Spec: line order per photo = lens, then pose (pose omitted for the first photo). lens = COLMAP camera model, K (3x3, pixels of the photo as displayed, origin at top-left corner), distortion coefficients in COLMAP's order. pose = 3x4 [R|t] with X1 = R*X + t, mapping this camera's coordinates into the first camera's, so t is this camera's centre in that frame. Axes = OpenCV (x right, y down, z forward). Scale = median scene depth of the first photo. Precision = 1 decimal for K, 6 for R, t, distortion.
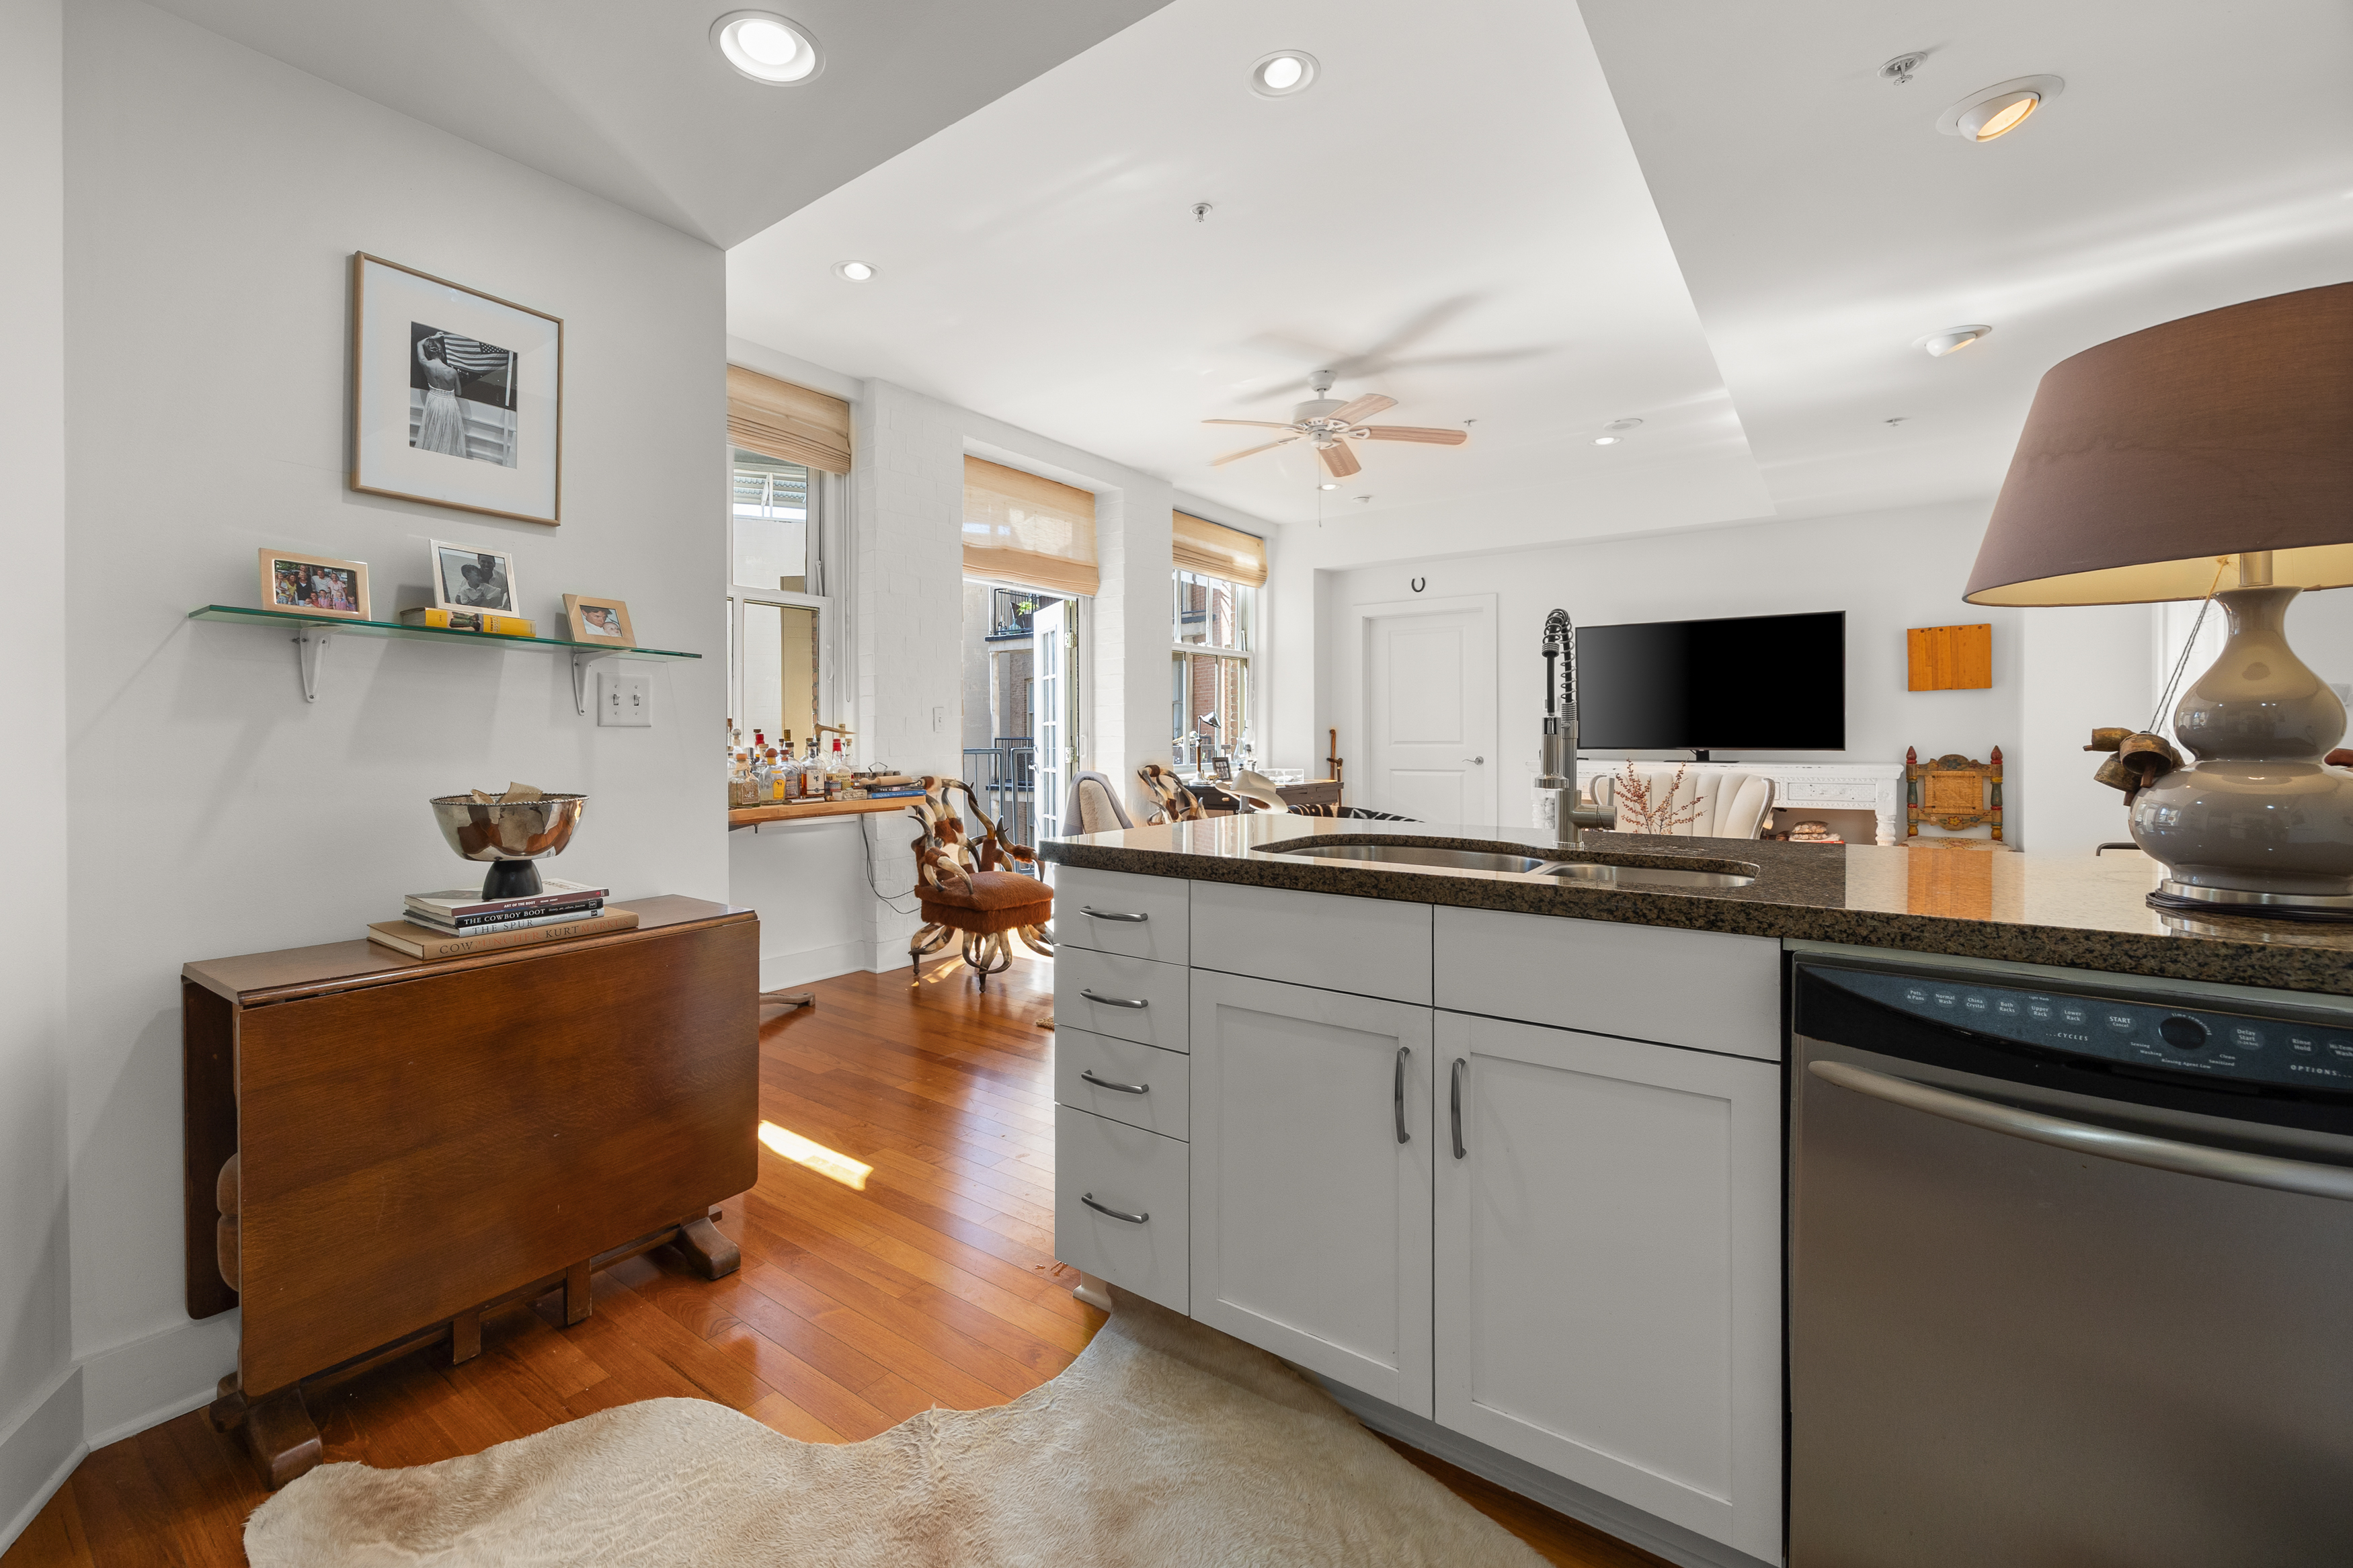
lens RADIAL K [[984.5, 0, 1104.0], [0, 984.5, 733.7], [0, 0, 1]] dist [0.006636, -0.001563]
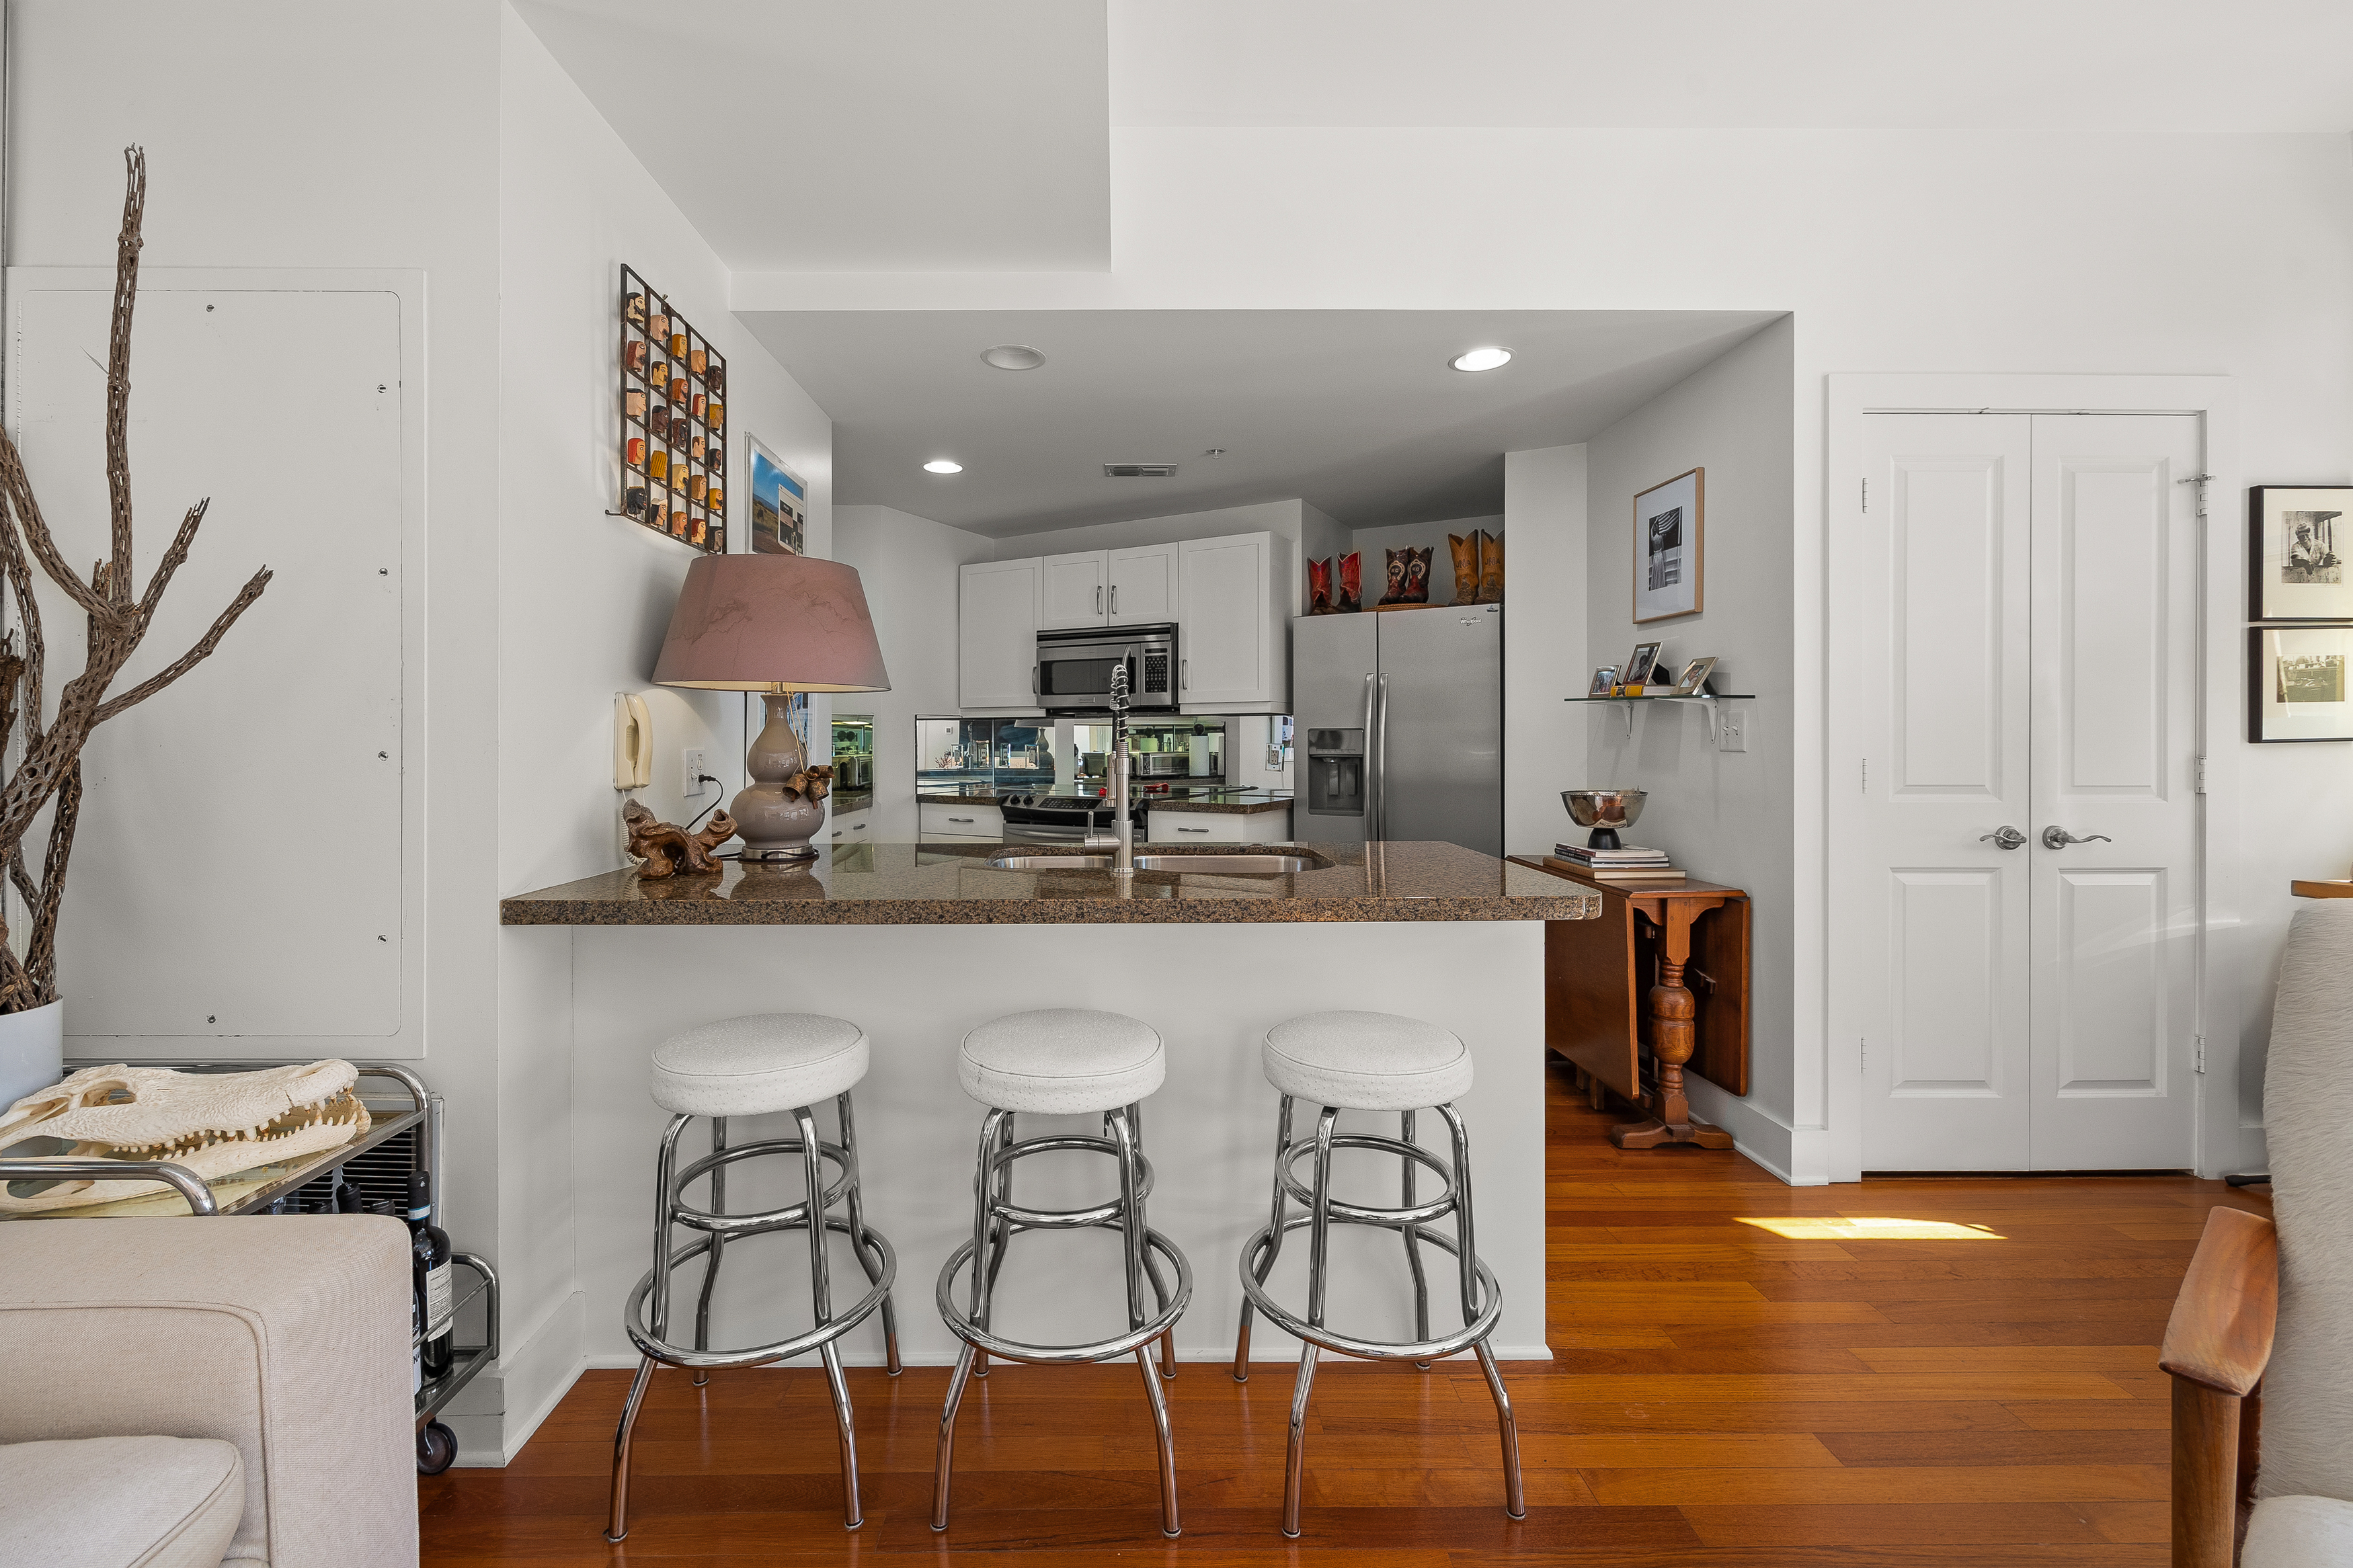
lens RADIAL K [[984.5, 0, 1136.9], [0, 984.5, 738.3], [0, 0, 1]] dist [0.006636, -0.001563]
pose [[-0.780684, 0.004453, -0.624910, 0.334906], [0.007147, 0.999973, -0.001802, -0.010757], [0.624885, -0.005873, -0.780695, 0.551245]]
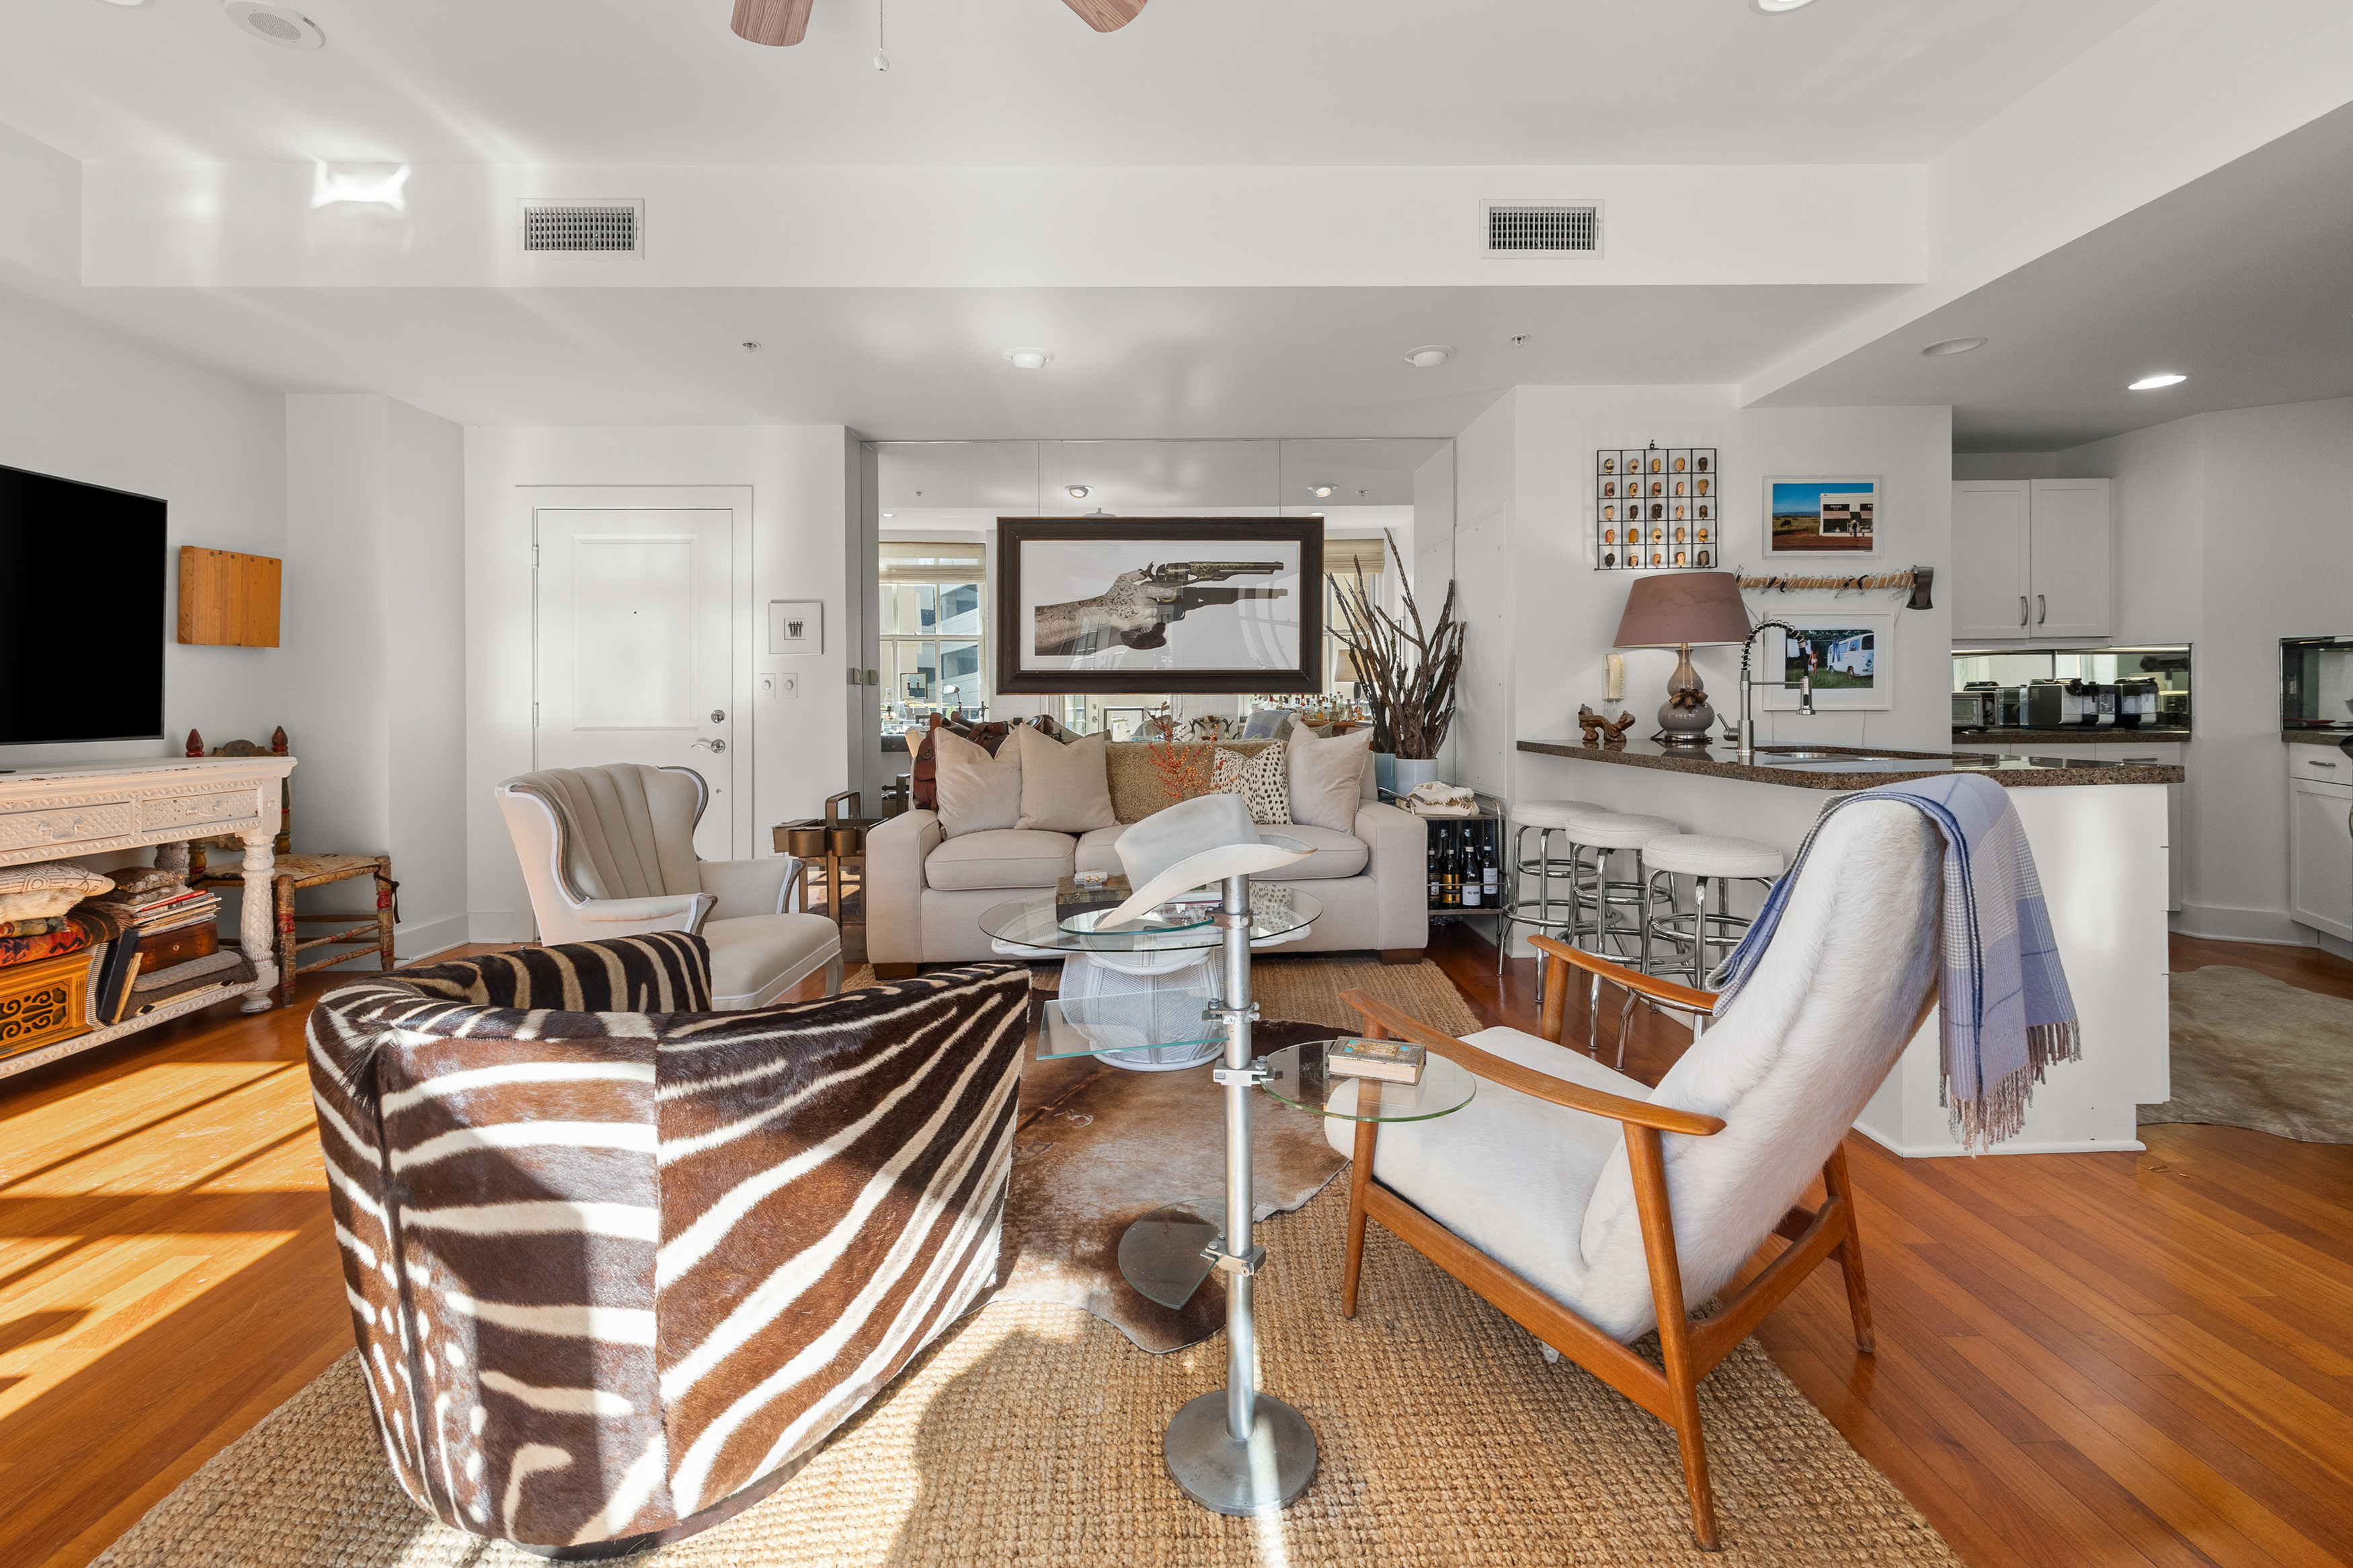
lens RADIAL K [[984.5, 0, 1181.9], [0, 984.5, 699.9], [0, 0, 1]] dist [0.006636, -0.001563]
pose [[-0.623984, 0.014115, 0.781310, -0.076454], [0.012306, 0.999890, -0.008236, 0.005729], [-0.781340, 0.004475, -0.624089, 0.834871]]
